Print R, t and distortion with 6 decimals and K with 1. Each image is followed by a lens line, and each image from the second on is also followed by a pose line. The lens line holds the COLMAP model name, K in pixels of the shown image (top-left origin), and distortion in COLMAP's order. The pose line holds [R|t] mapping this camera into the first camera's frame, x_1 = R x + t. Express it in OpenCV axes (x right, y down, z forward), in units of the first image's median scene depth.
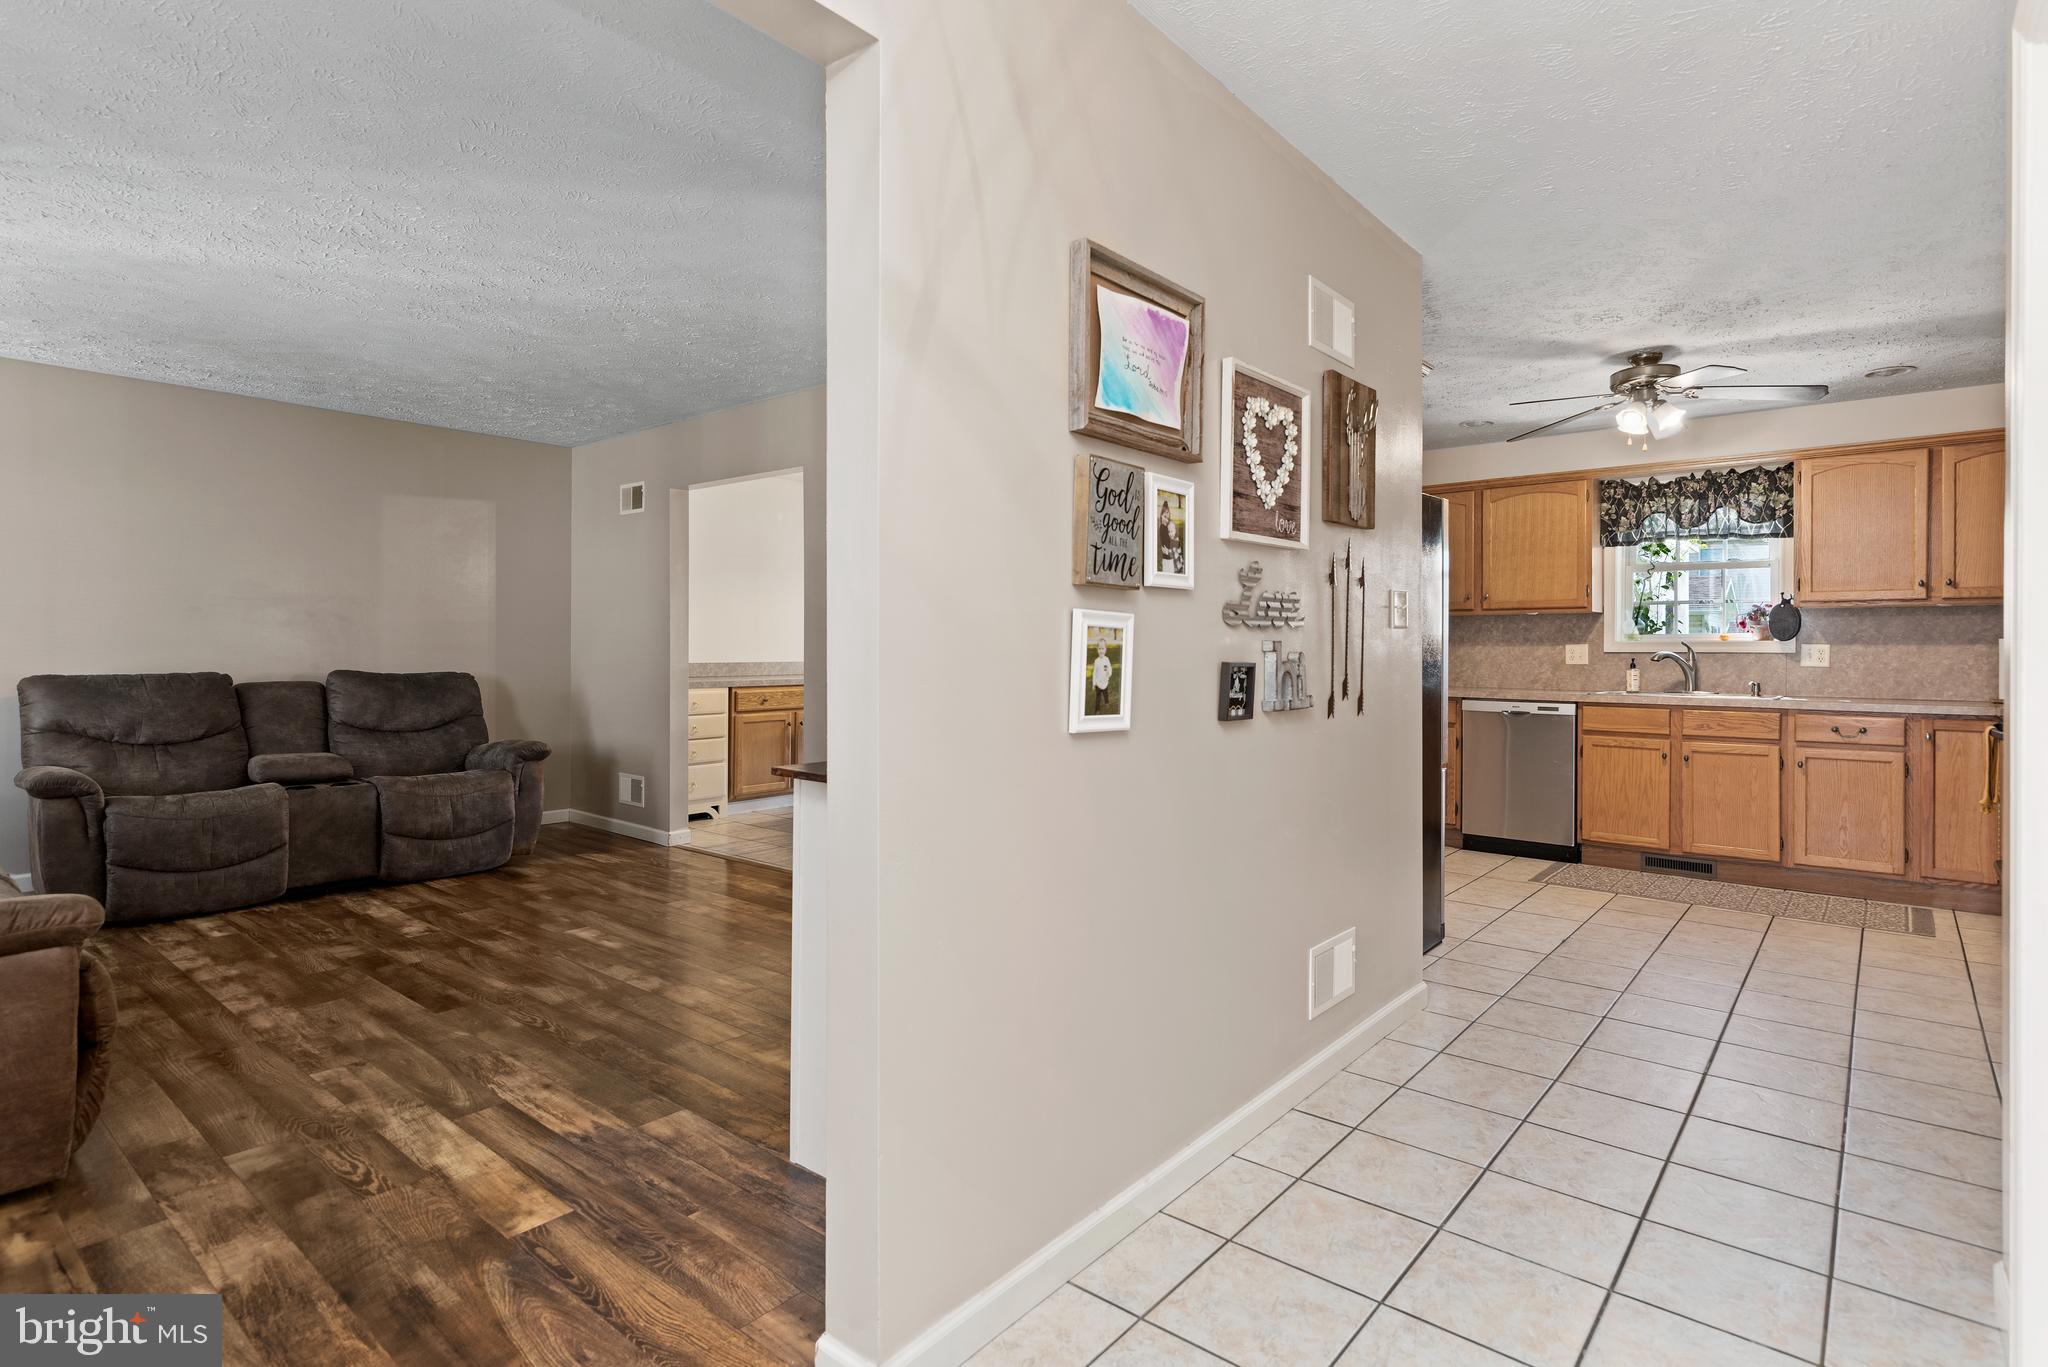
lens RADIAL K [[1027.0, 0, 1031.5], [0, 1027.0, 642.9], [0, 0, 1]] dist [0.004770, -0.000832]
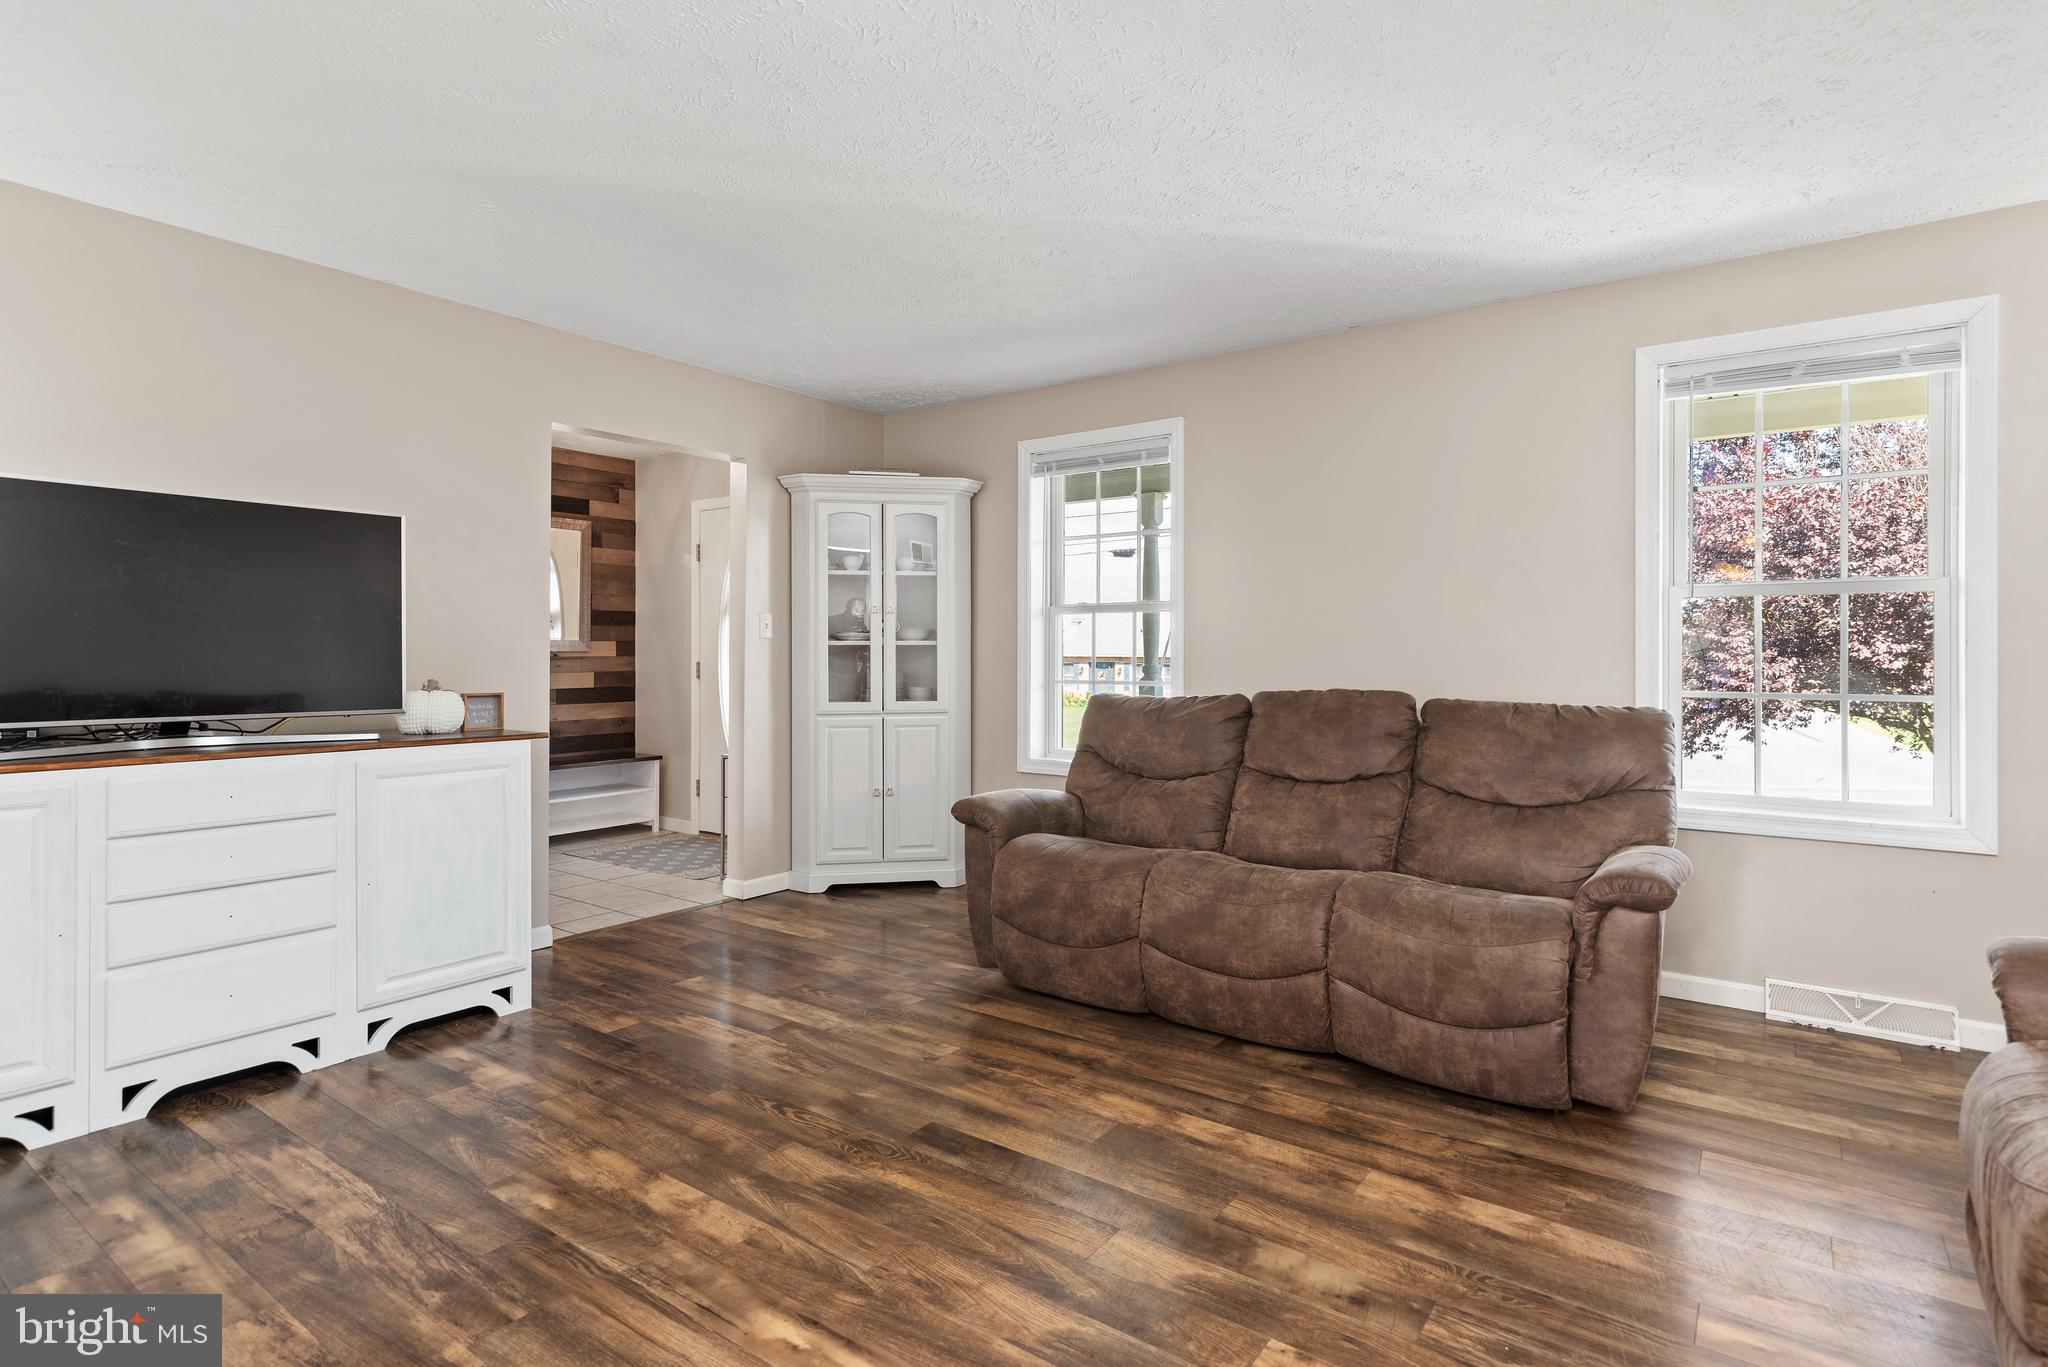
lens RADIAL K [[1027.0, 0, 1018.6], [0, 1027.0, 663.3], [0, 0, 1]] dist [0.004770, -0.000832]
pose [[-0.998256, -0.006519, -0.058679, -0.396025], [-0.006977, 0.999947, 0.007602, 0.003573], [0.058627, 0.007999, -0.998248, 1.182781]]
